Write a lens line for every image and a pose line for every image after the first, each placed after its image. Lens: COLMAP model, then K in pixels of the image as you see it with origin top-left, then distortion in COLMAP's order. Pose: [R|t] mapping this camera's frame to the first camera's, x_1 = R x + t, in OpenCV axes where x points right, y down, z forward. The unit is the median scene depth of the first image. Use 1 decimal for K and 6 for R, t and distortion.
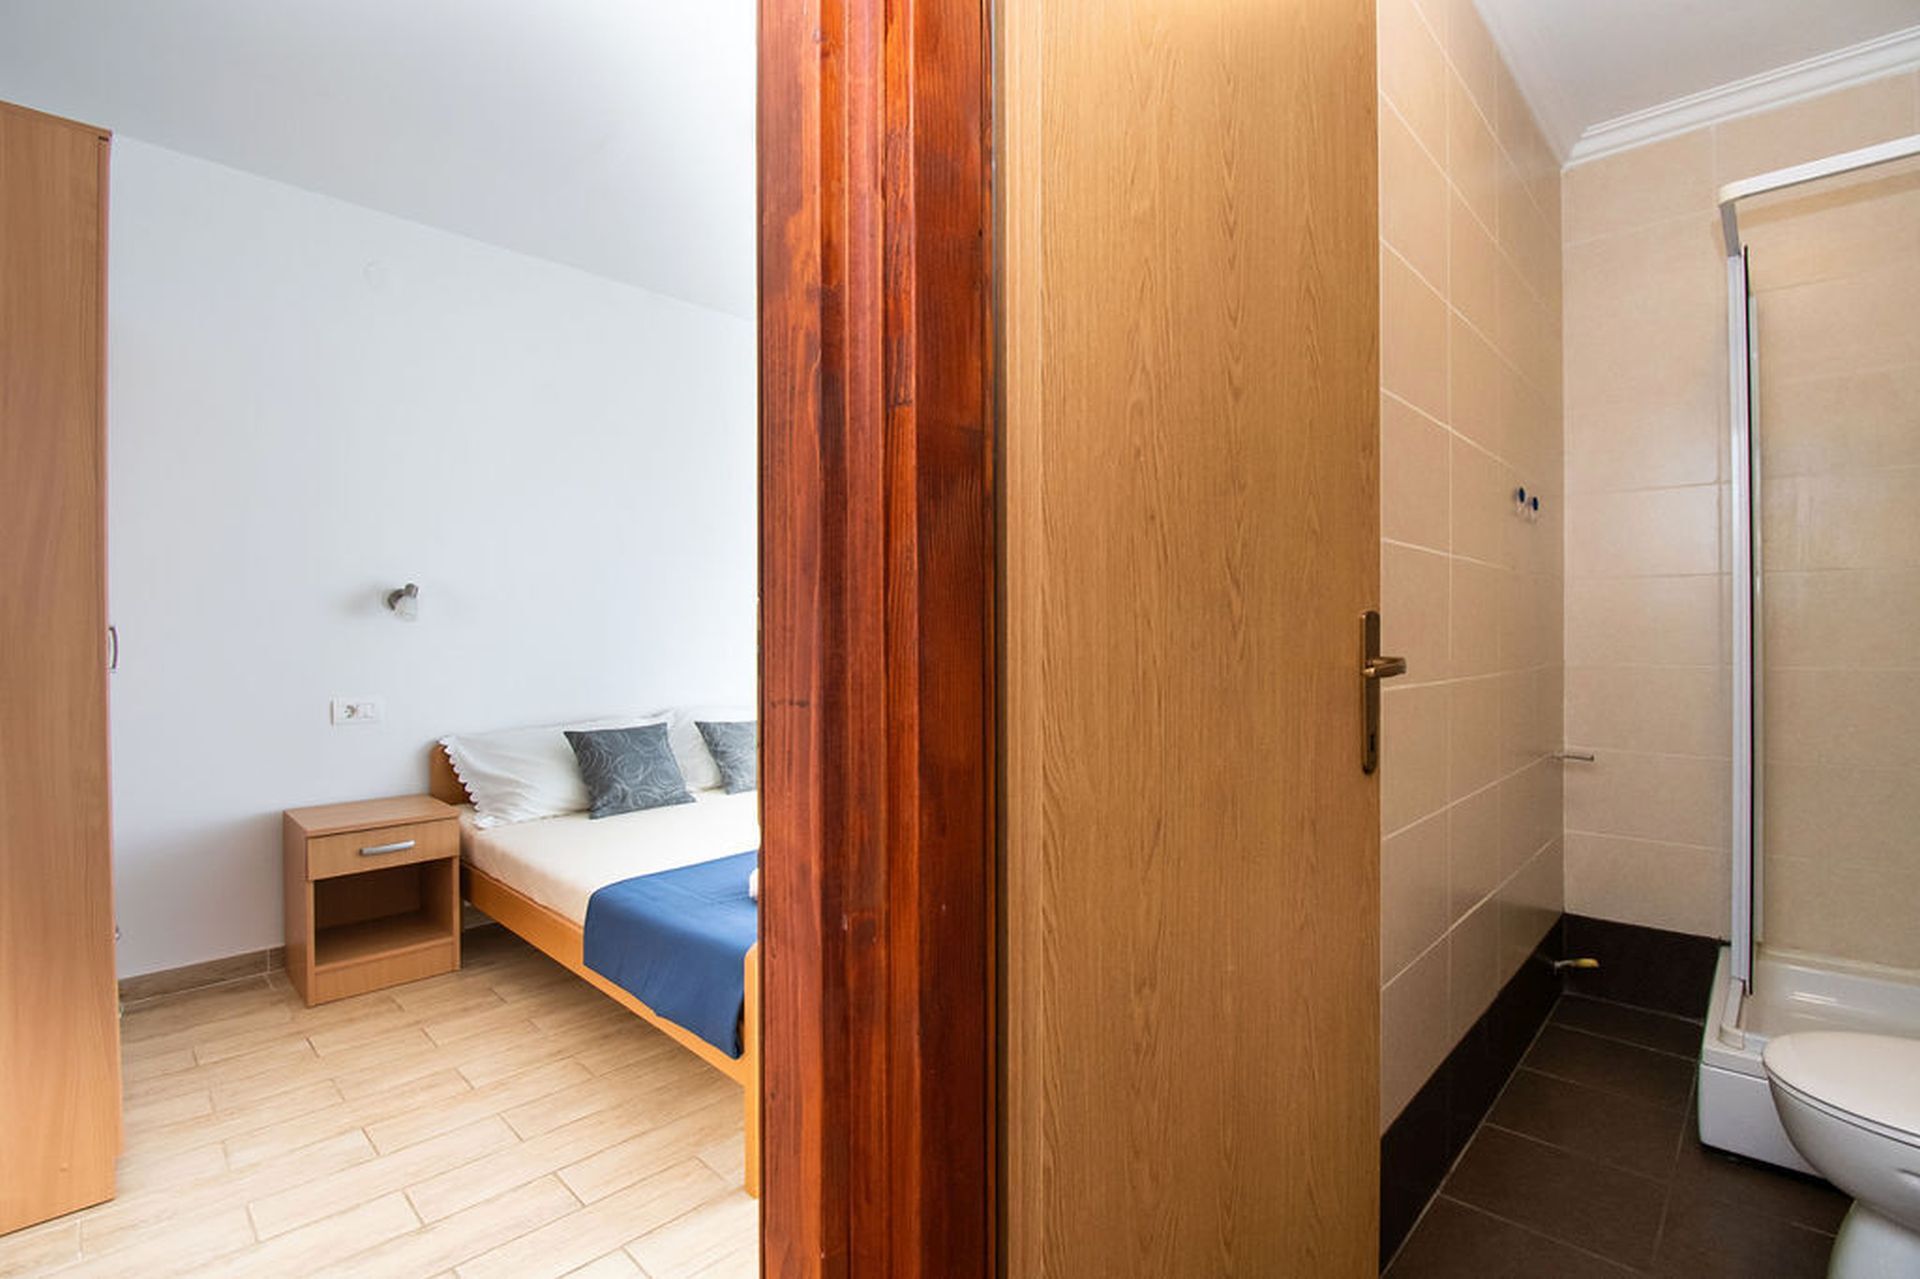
lens RADIAL K [[874.5, 0, 943.1], [0, 874.5, 641.5], [0, 0, 1]] dist [-0.012198, -0.000787]
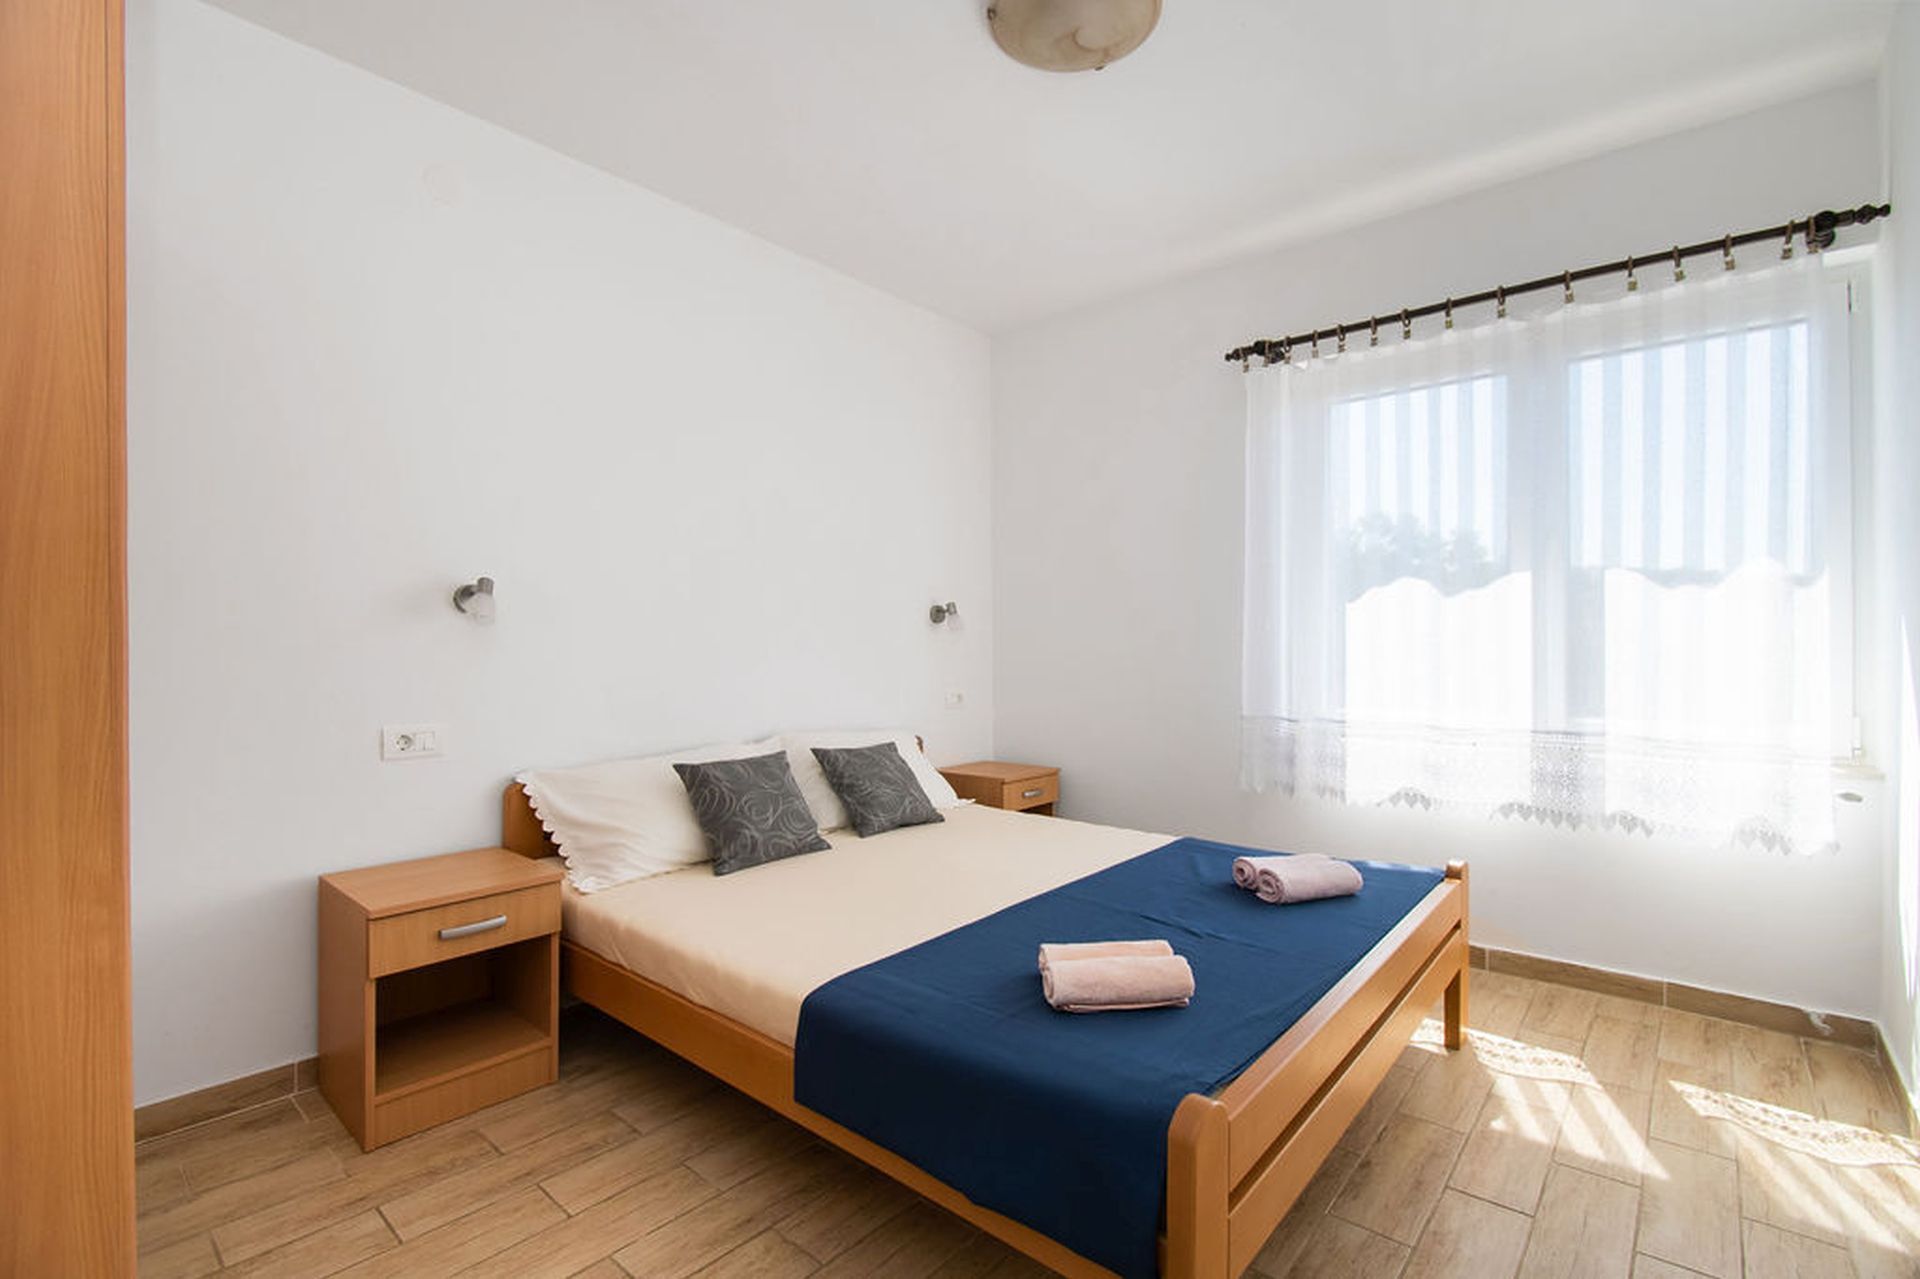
lens RADIAL K [[874.5, 0, 976.0], [0, 874.5, 637.0], [0, 0, 1]] dist [-0.012198, -0.000787]
pose [[0.997912, 0.000718, 0.064579, -0.231596], [0.000554, 0.999806, -0.019687, 0.002756], [-0.064581, 0.019682, 0.997718, 0.200580]]
